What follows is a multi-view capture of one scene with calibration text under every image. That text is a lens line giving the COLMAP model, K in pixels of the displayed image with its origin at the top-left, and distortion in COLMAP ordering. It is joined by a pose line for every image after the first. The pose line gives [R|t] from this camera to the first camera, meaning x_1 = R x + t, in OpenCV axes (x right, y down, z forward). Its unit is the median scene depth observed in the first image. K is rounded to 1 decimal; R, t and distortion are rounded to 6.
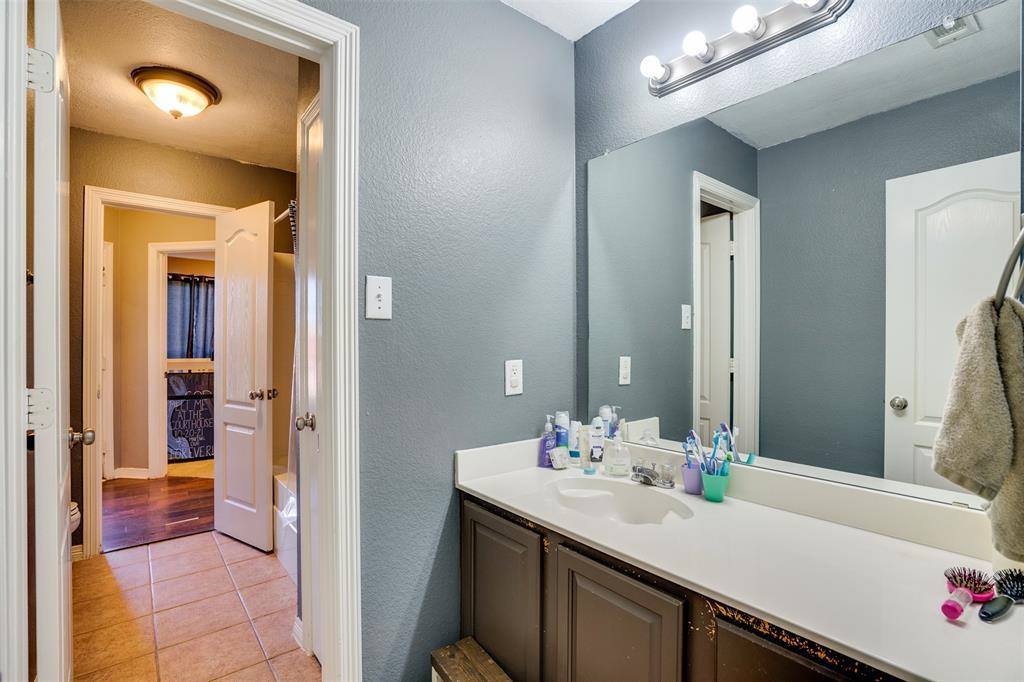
lens RADIAL K [[466.9, 0, 514.9], [0, 466.9, 344.2], [0, 0, 1]] dist [-0.001595, 0.000442]
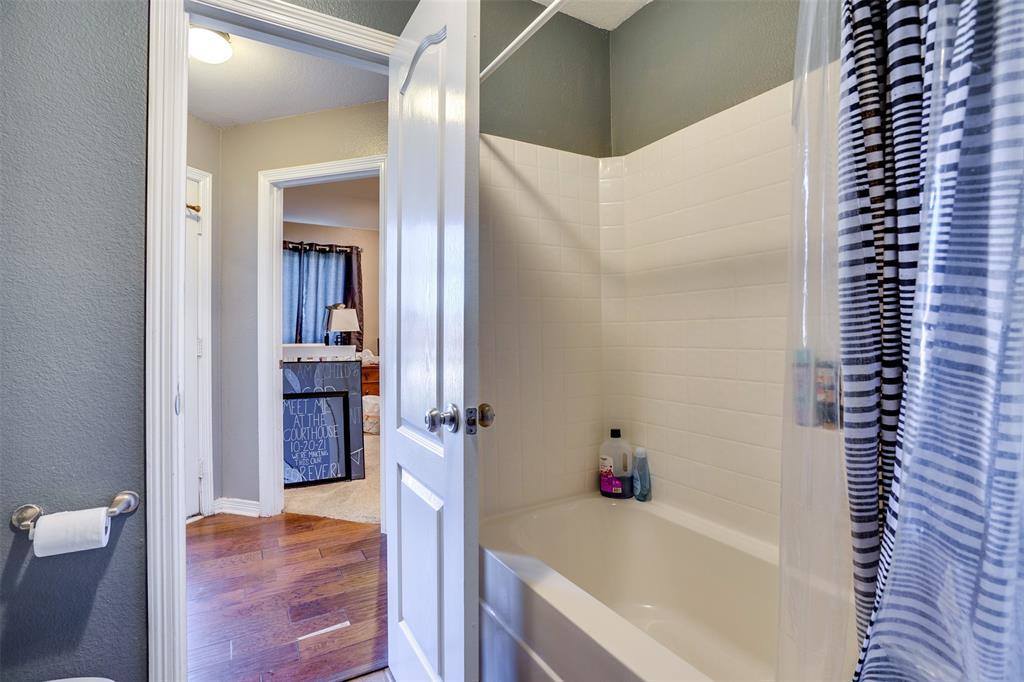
lens RADIAL K [[466.9, 0, 514.9], [0, 466.9, 344.2], [0, 0, 1]] dist [-0.001595, 0.000442]
pose [[0.989812, 0.008270, -0.142139, -0.308703], [-0.006362, 0.999884, 0.013873, 0.024748], [0.142237, -0.012828, 0.989750, 0.366577]]
